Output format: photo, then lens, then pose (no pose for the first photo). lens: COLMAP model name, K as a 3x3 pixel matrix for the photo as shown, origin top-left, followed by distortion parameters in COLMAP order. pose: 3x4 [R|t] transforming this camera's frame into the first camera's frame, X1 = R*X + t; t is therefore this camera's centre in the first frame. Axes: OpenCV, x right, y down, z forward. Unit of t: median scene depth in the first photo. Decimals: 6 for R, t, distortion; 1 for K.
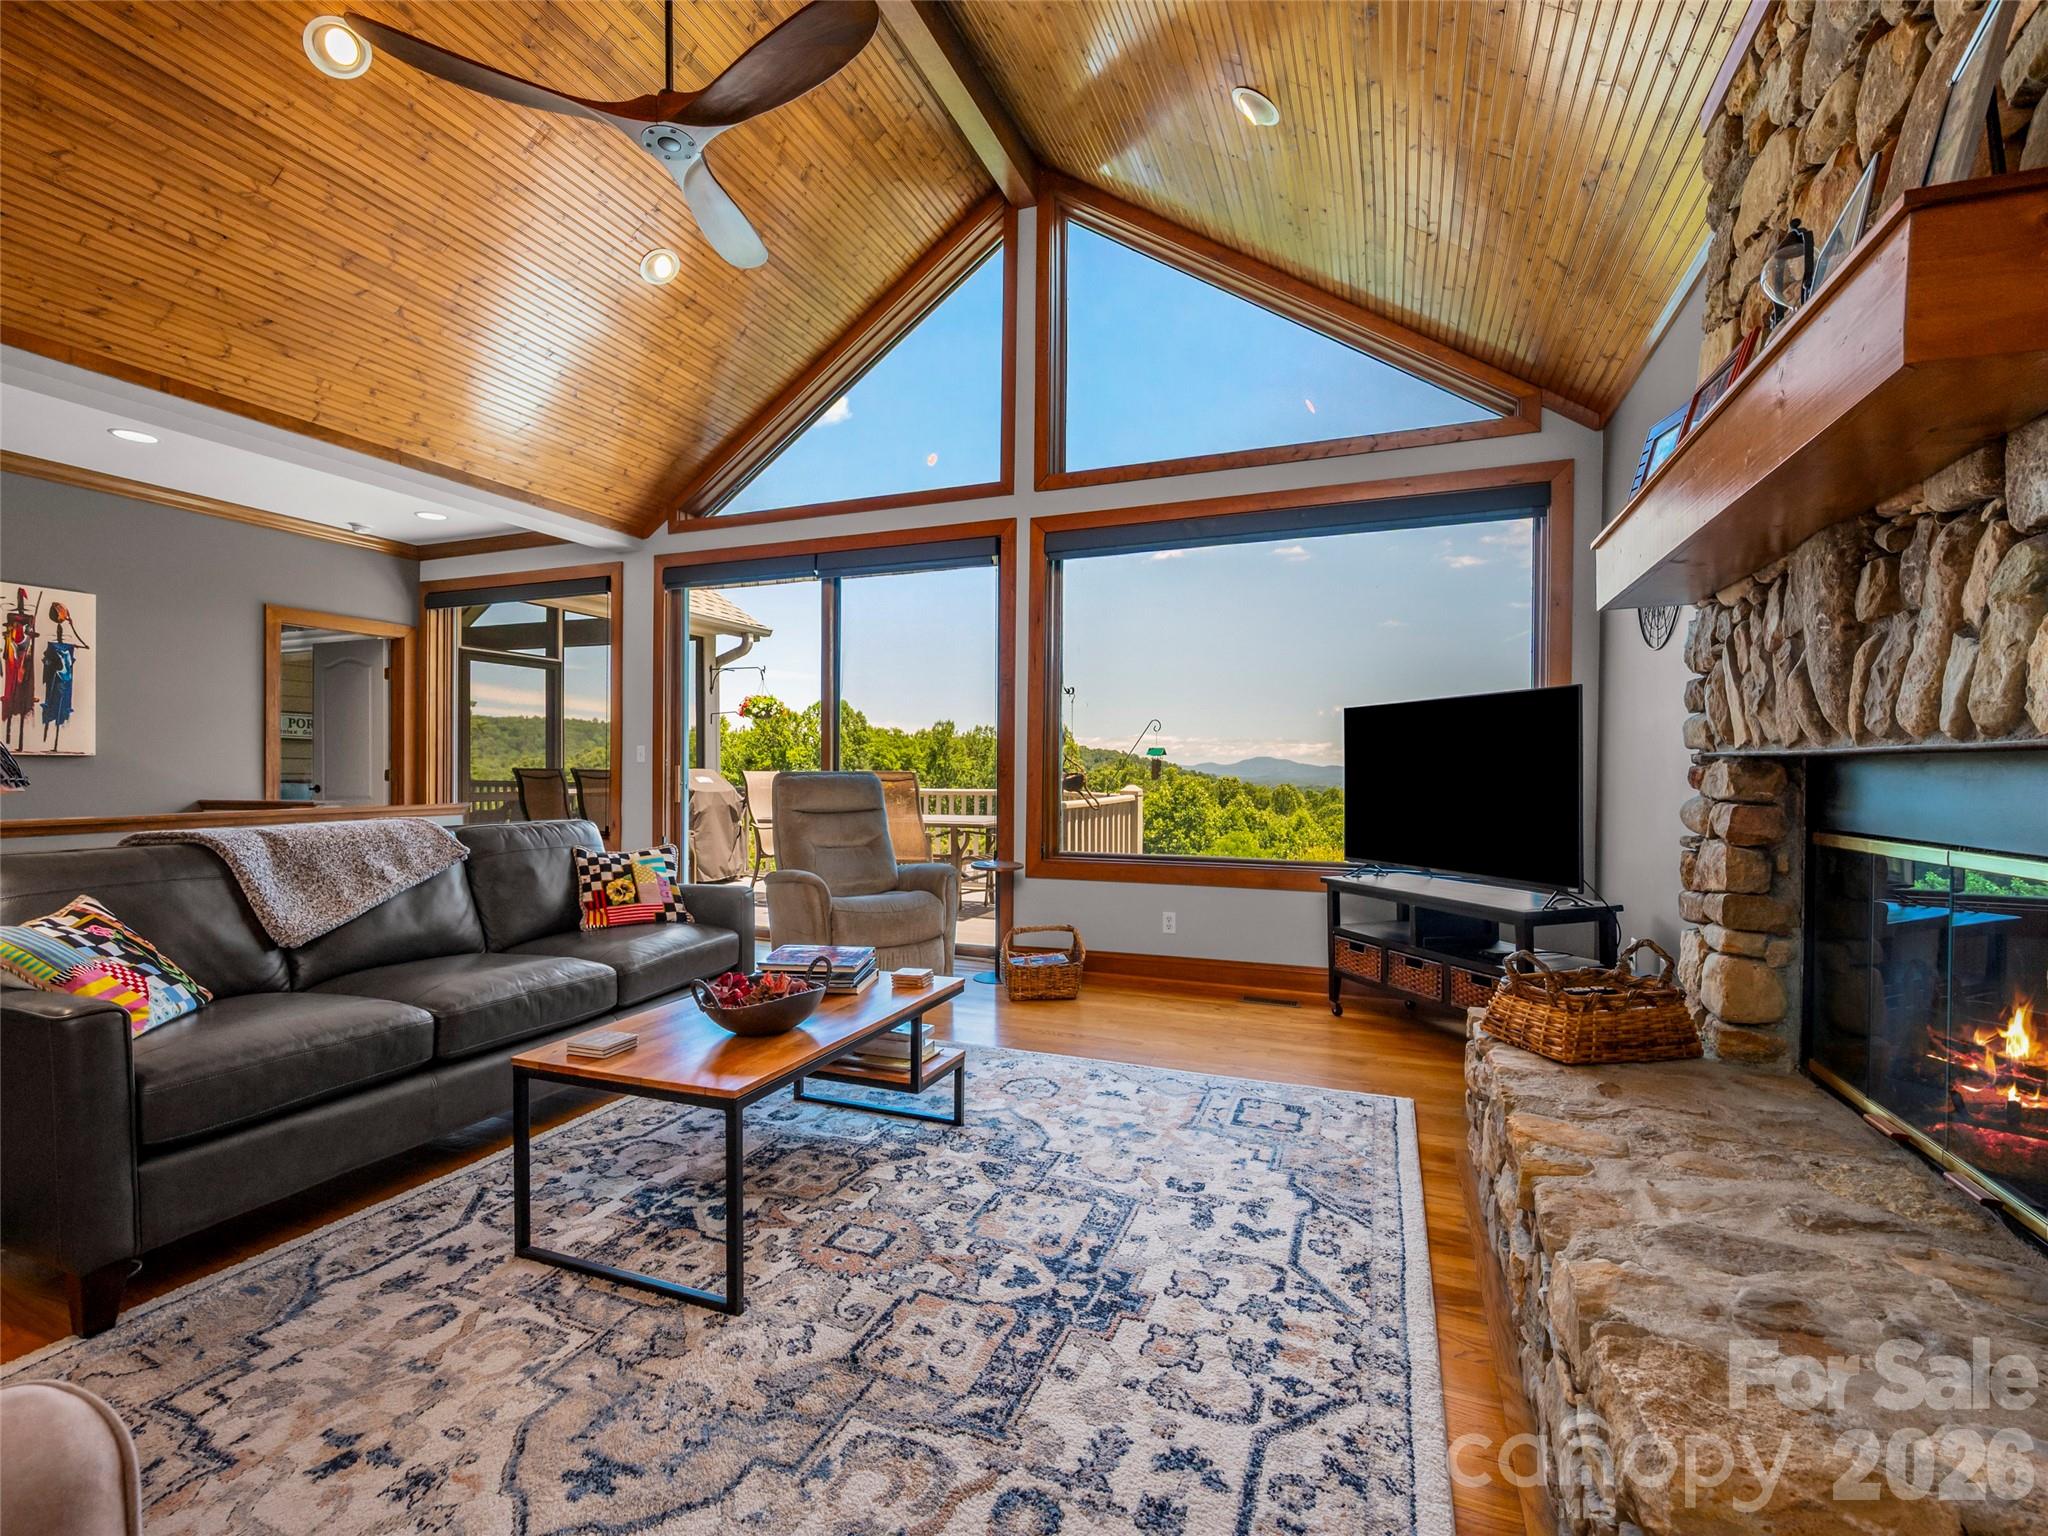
lens RADIAL K [[920.1, 0, 1019.8], [0, 920.1, 758.1], [0, 0, 1]] dist [0.001413, 0.000416]
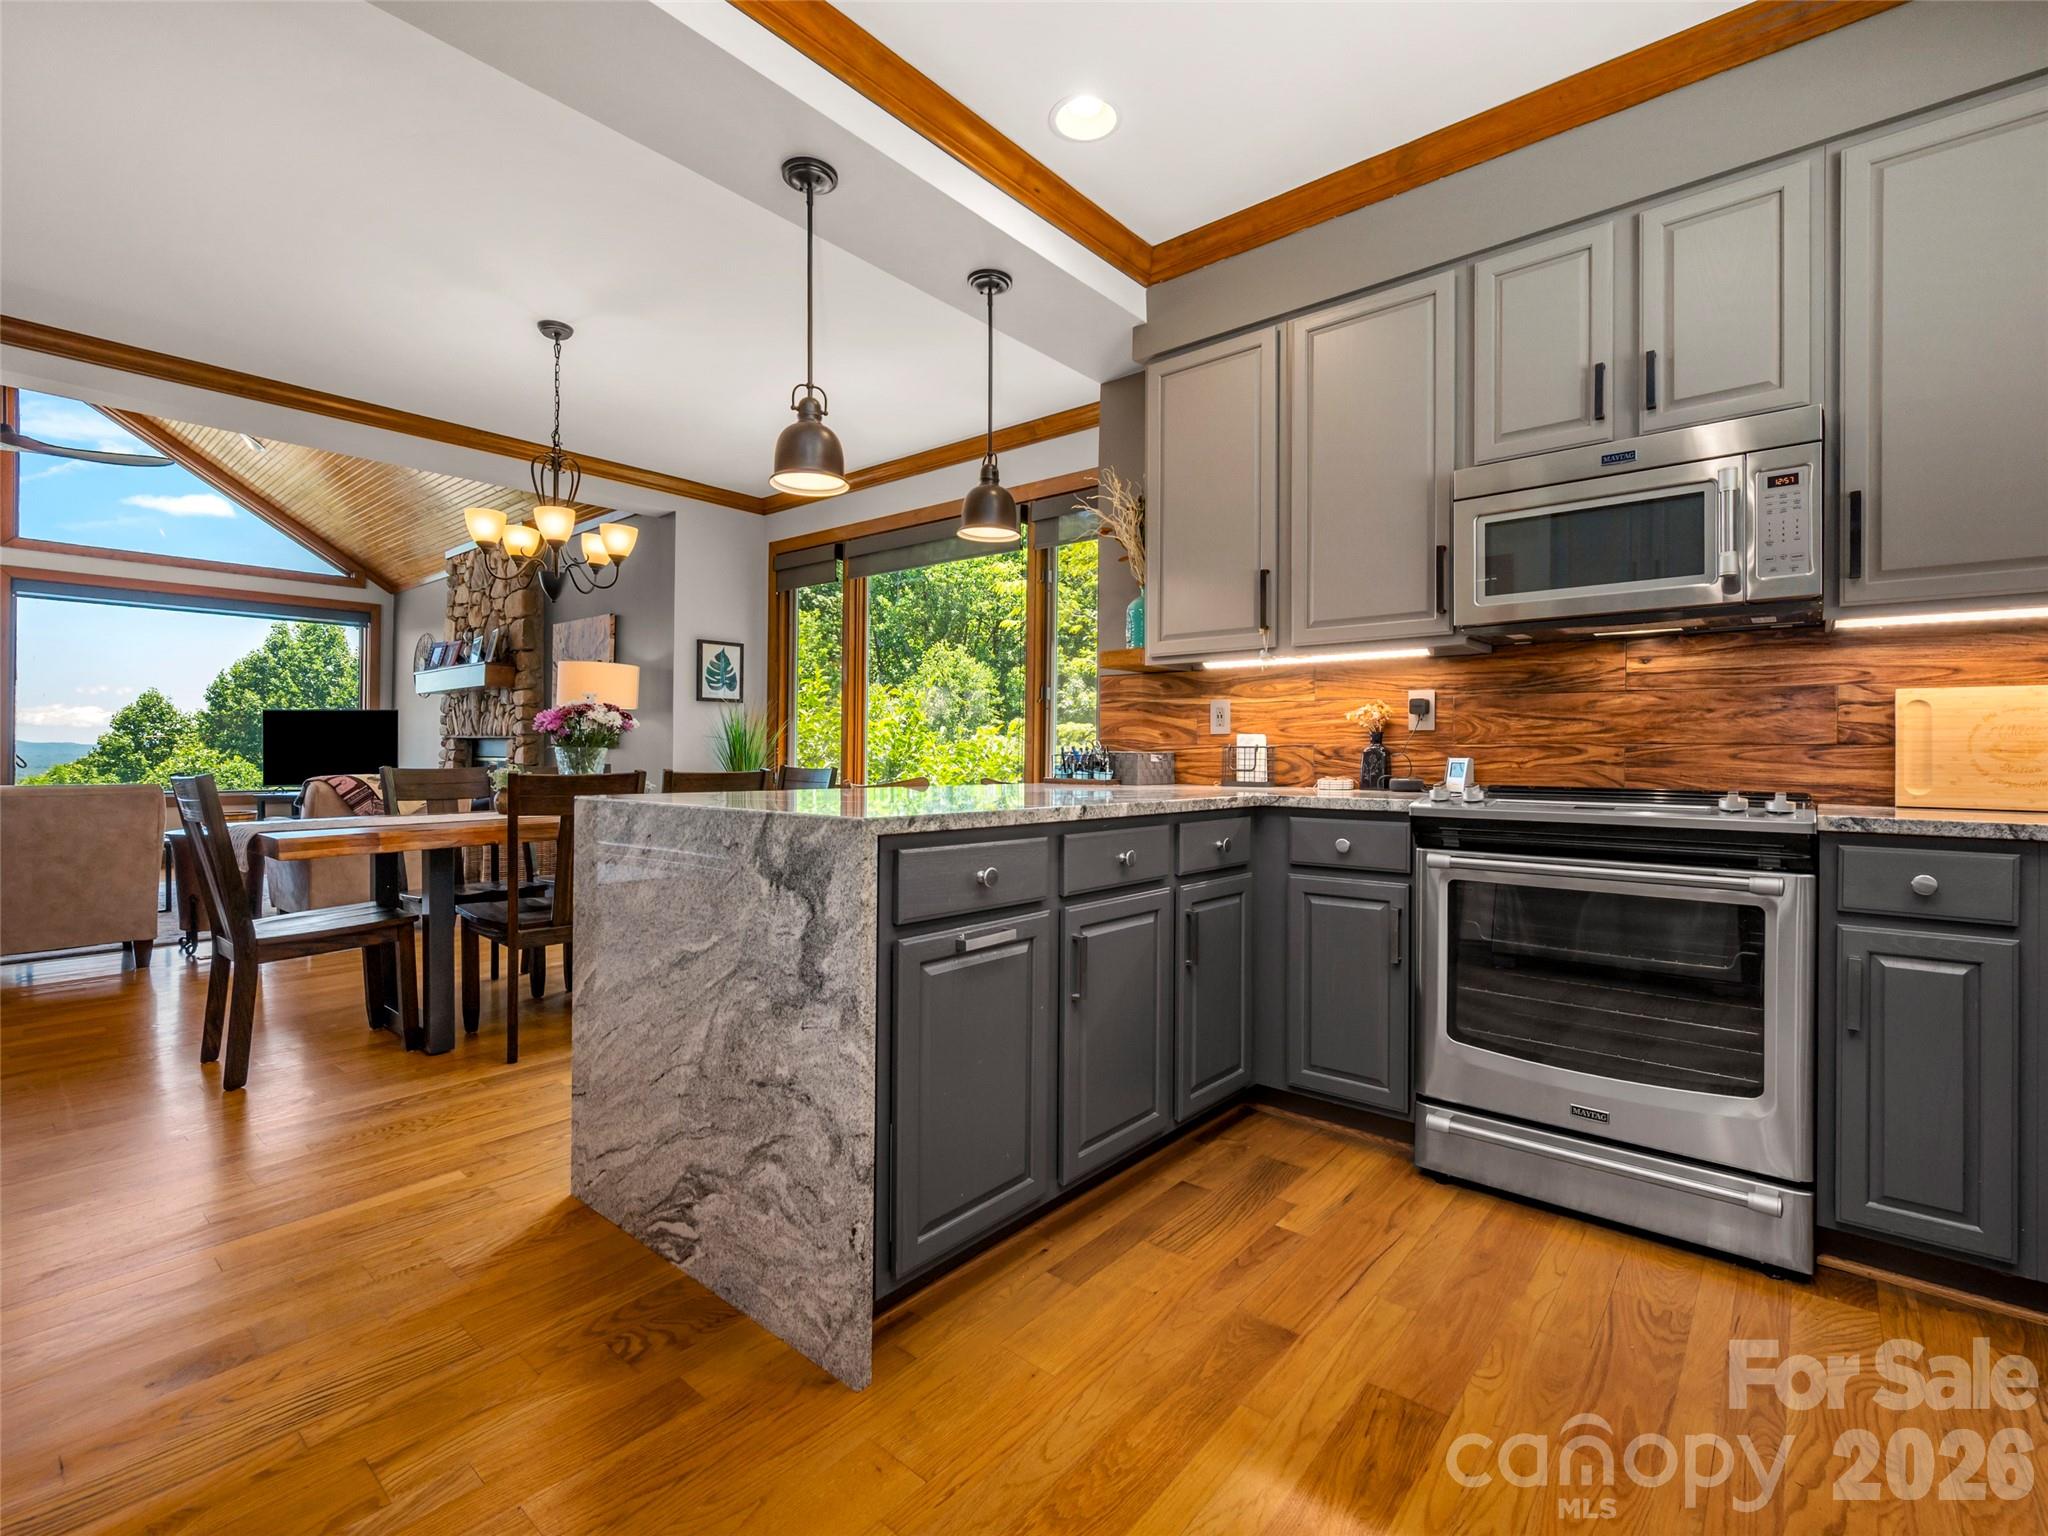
lens RADIAL K [[920.1, 0, 1019.8], [0, 920.1, 758.1], [0, 0, 1]] dist [0.001413, 0.000416]
pose [[0.318387, -0.005803, 0.947943, -1.922228], [-0.018108, 0.999762, 0.012202, -0.007663], [-0.947788, -0.021050, 0.318206, -2.232944]]
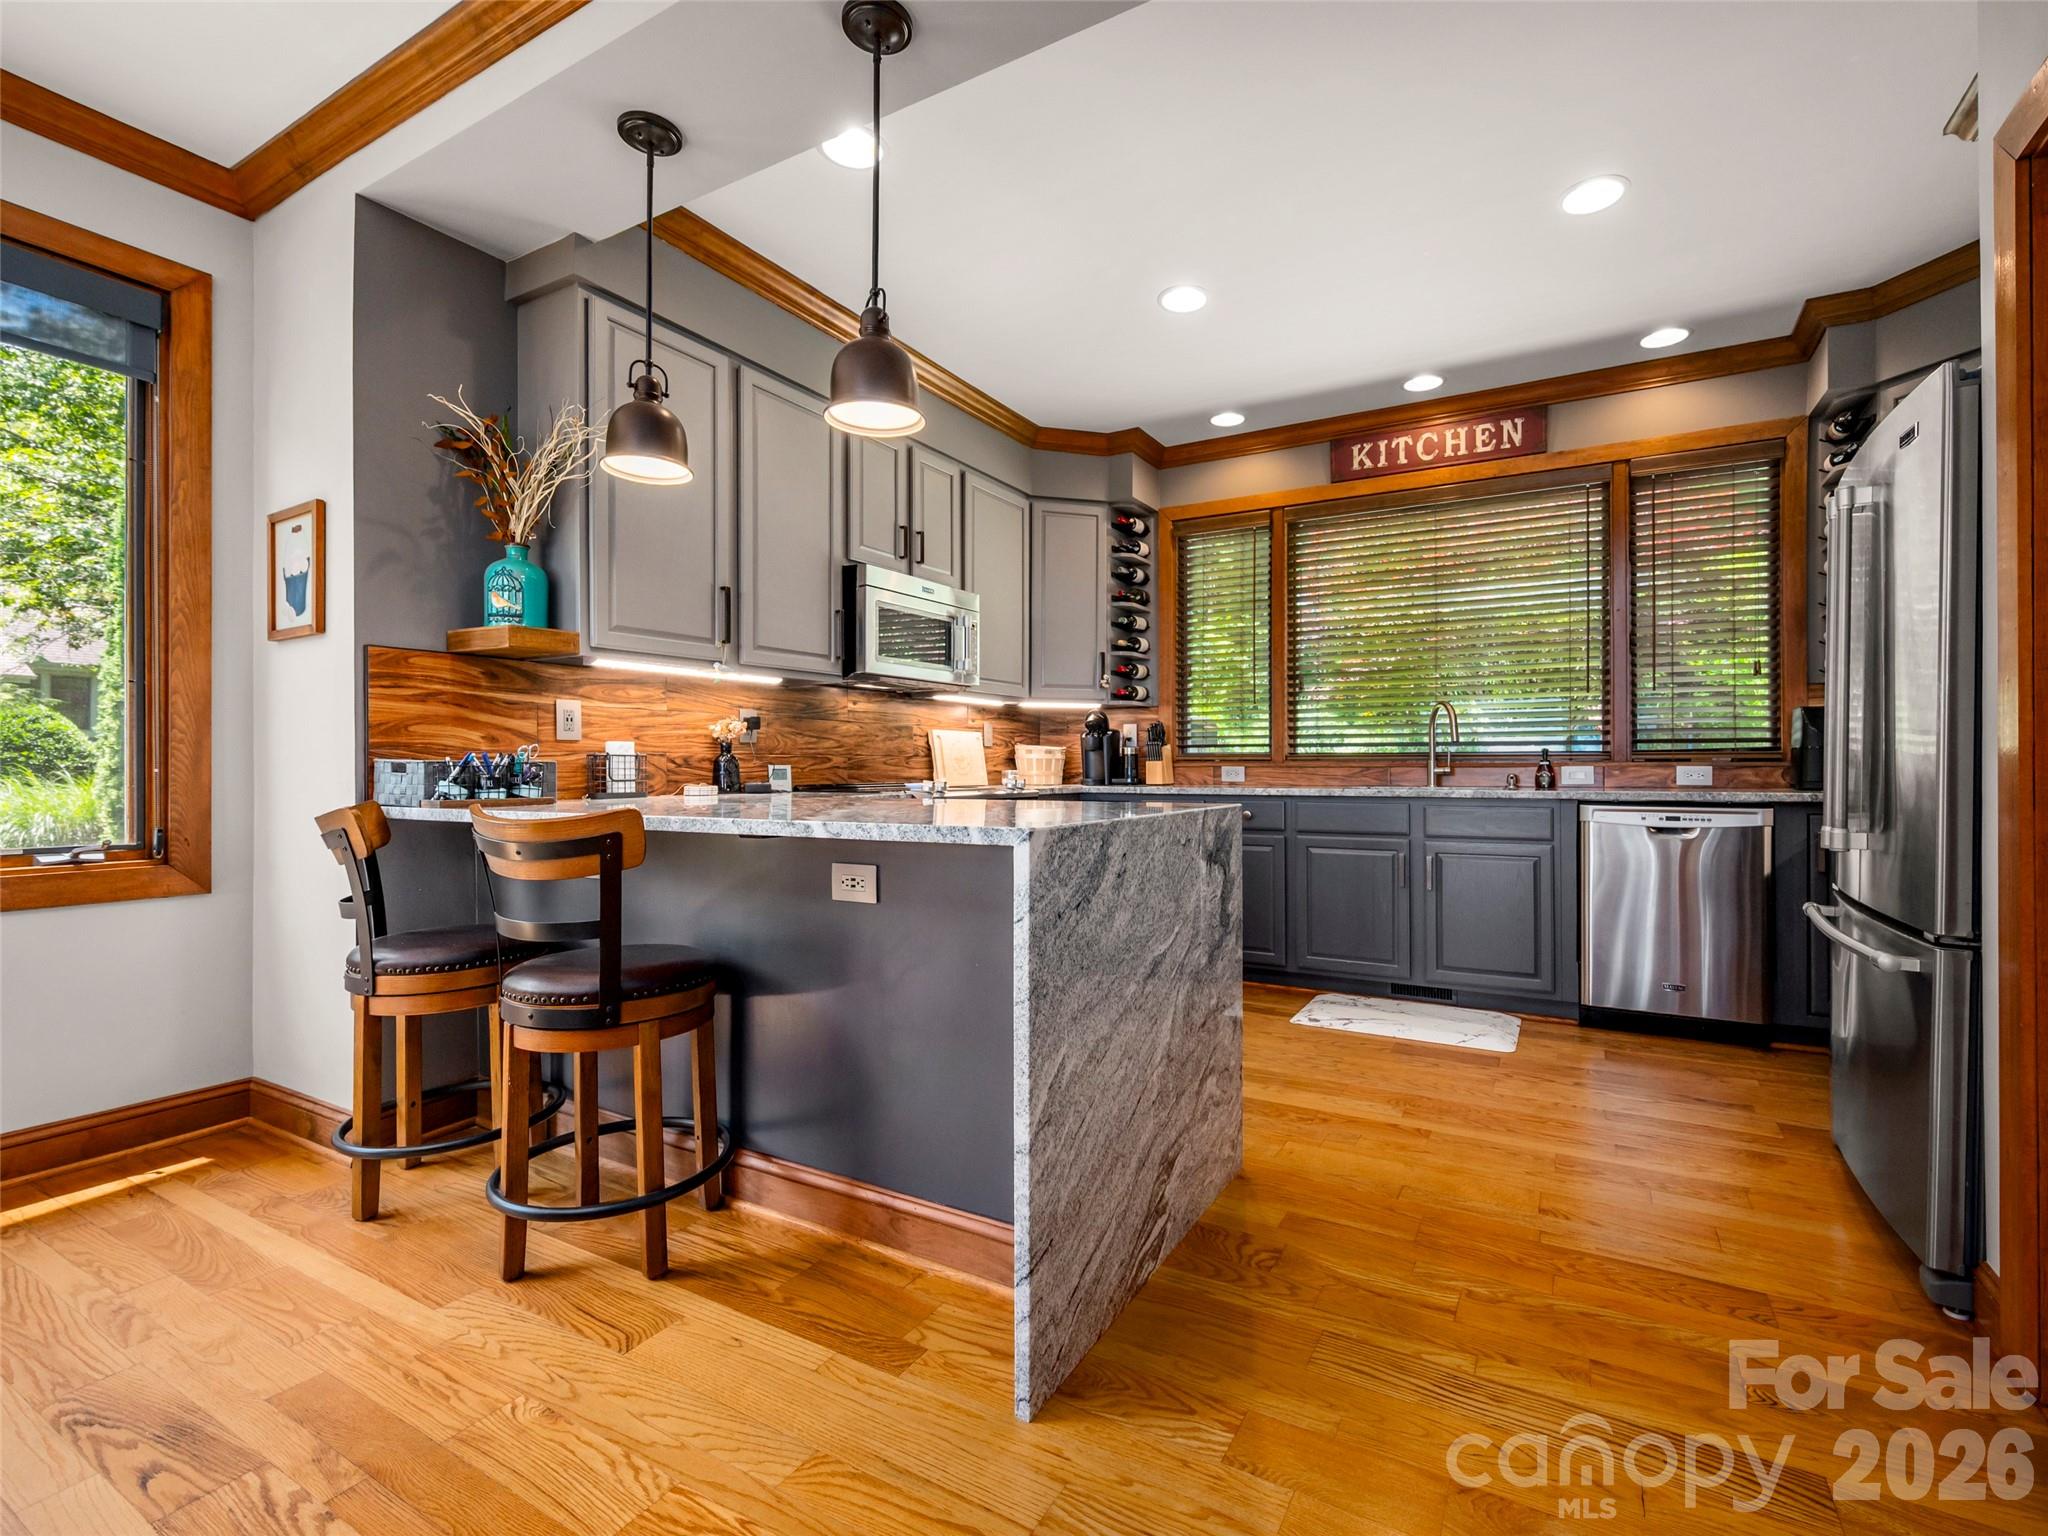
lens RADIAL K [[914.5, 0, 1106.4], [0, 914.5, 772.3], [0, 0, 1]] dist [0.002328, 0.000723]
pose [[-0.994506, -0.001678, 0.104667, -1.297467], [-0.002154, 0.999988, -0.004437, 0.014716], [-0.104658, -0.004638, -0.994497, -0.891534]]
